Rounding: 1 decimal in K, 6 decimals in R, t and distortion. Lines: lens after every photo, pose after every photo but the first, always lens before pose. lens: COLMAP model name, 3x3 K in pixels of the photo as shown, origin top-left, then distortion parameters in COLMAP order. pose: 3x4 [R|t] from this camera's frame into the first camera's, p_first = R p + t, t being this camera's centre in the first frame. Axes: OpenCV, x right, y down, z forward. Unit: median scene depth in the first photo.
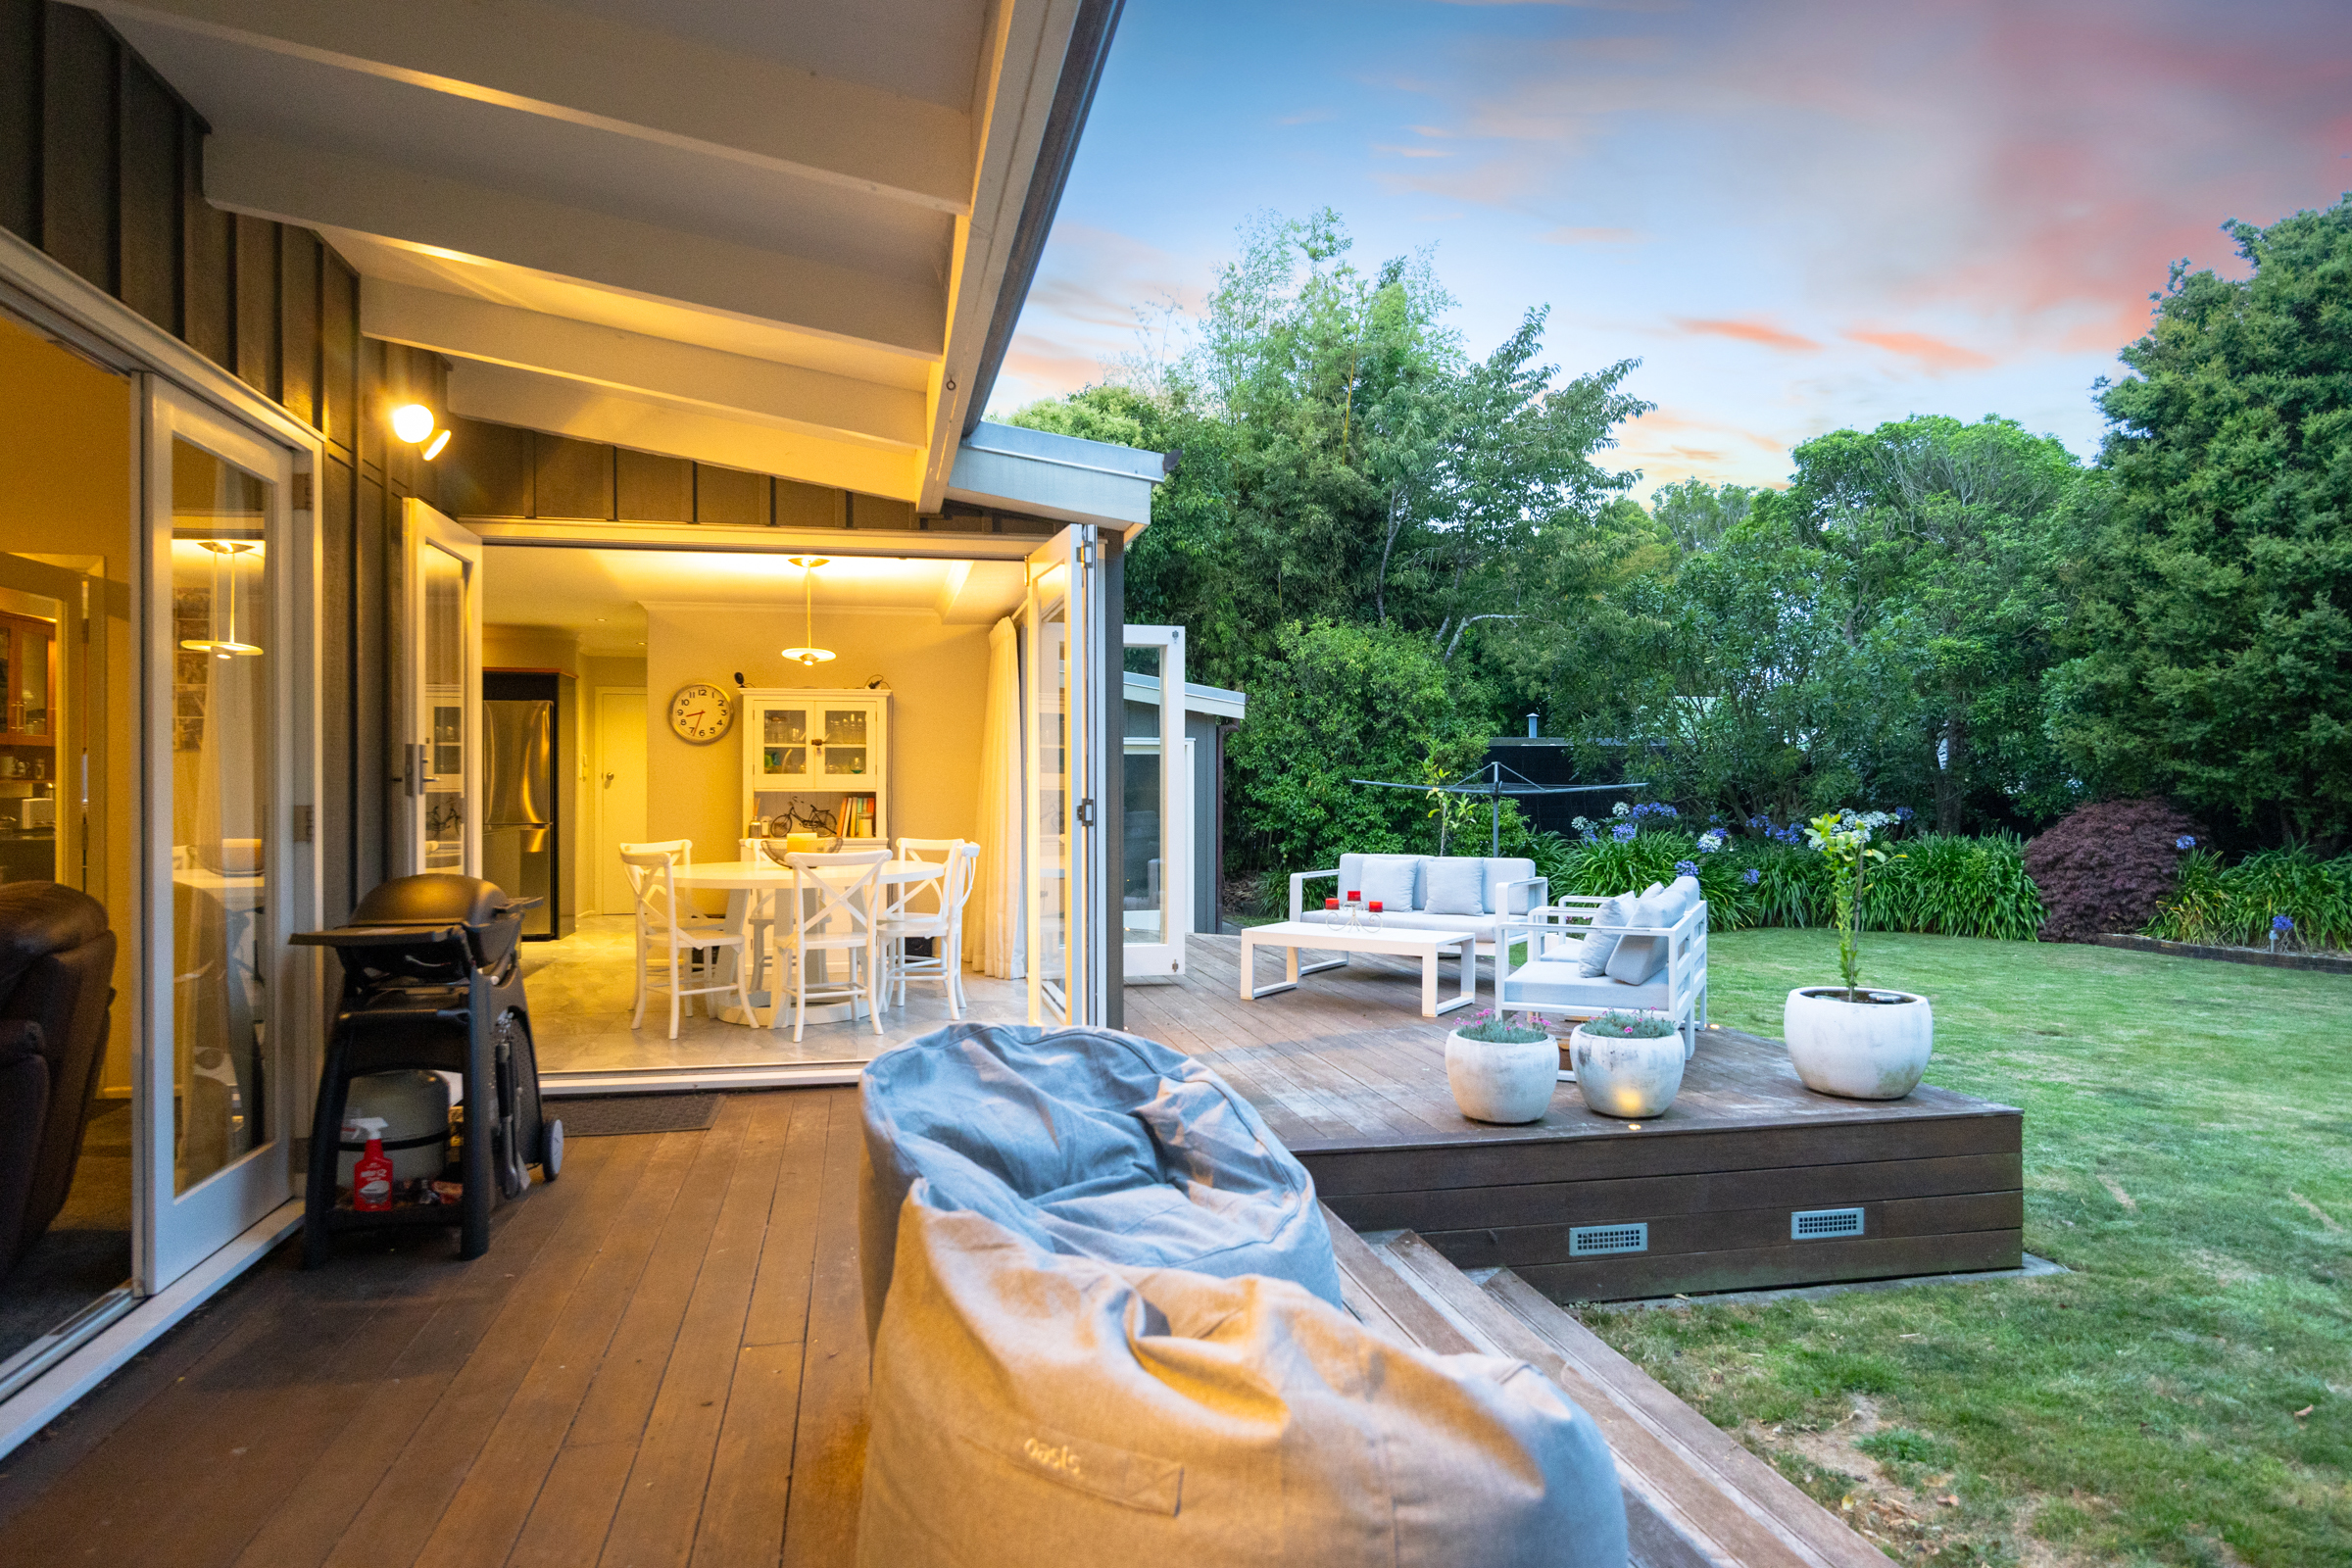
lens RADIAL K [[1452.0, 0, 1179.0], [0, 1452.0, 784.6], [0, 0, 1]] dist [0.004201, 0.000383]
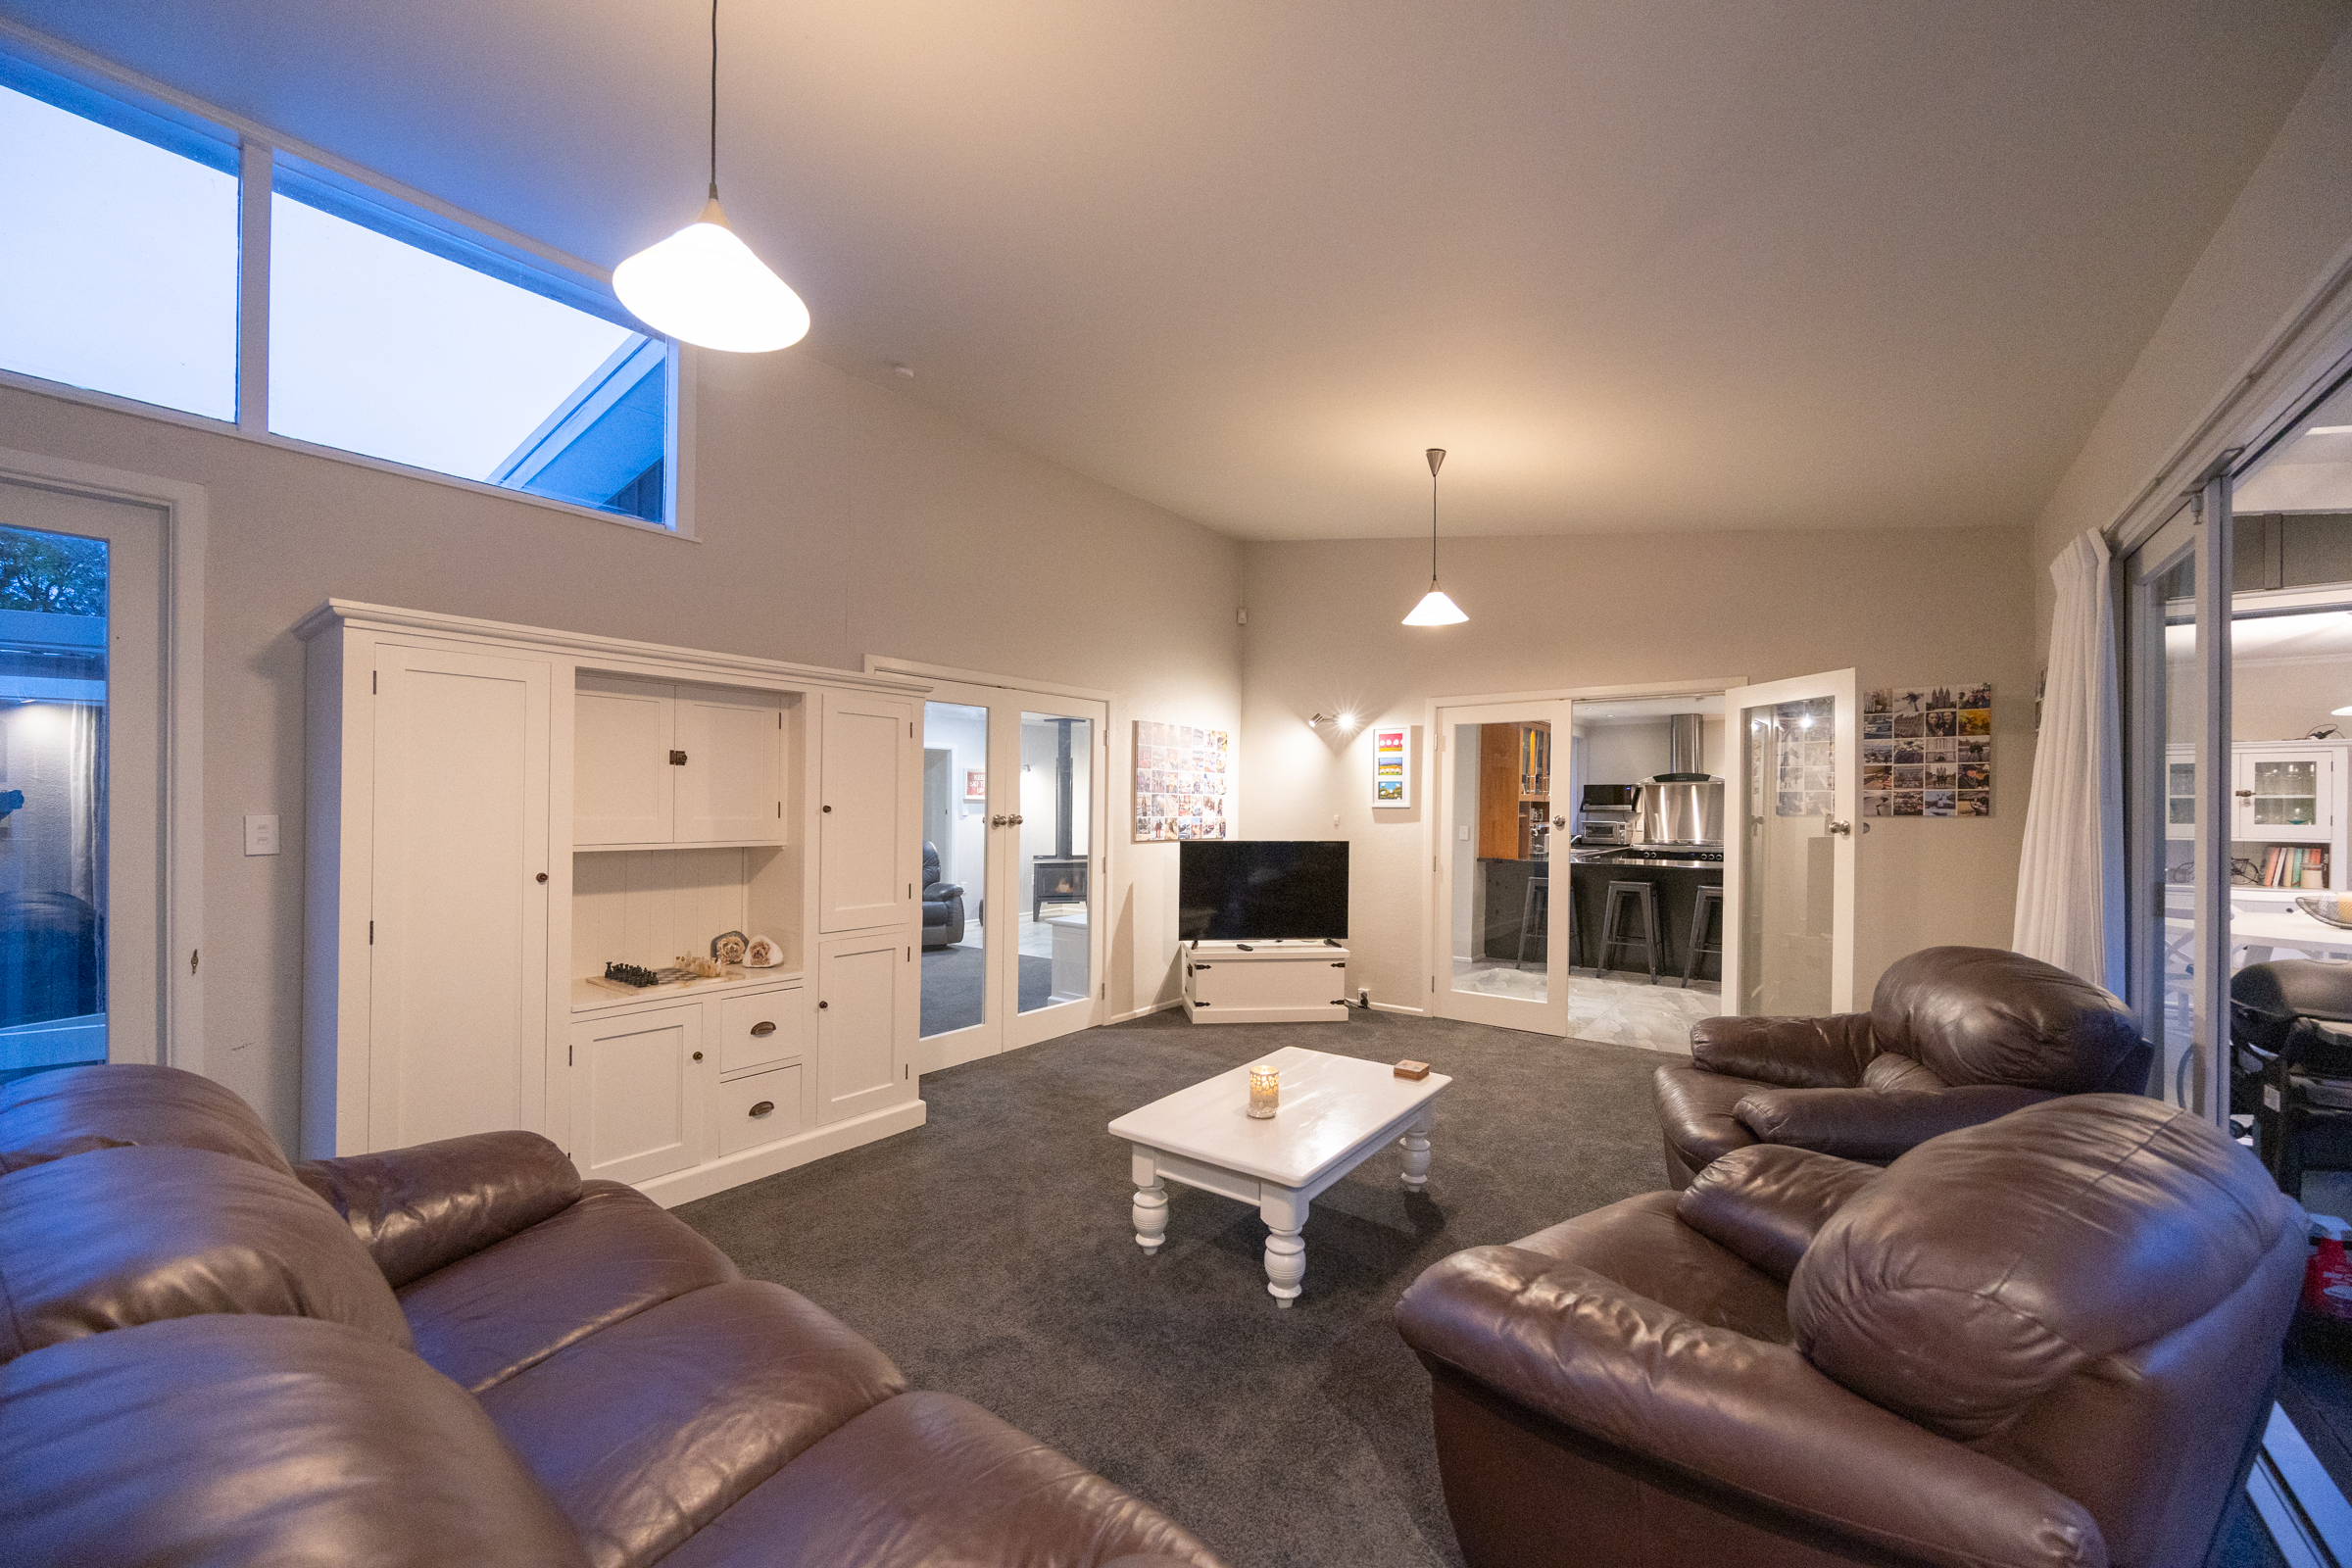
lens RADIAL K [[912.0, 0, 1170.4], [0, 912.0, 799.2], [0, 0, 1]] dist [-0.000984, -0.000108]
pose [[0.649734, -0.002590, -0.760157, -0.252690], [-0.003477, 0.999974, -0.006379, -0.018564], [0.760154, 0.006788, 0.649708, 0.005273]]
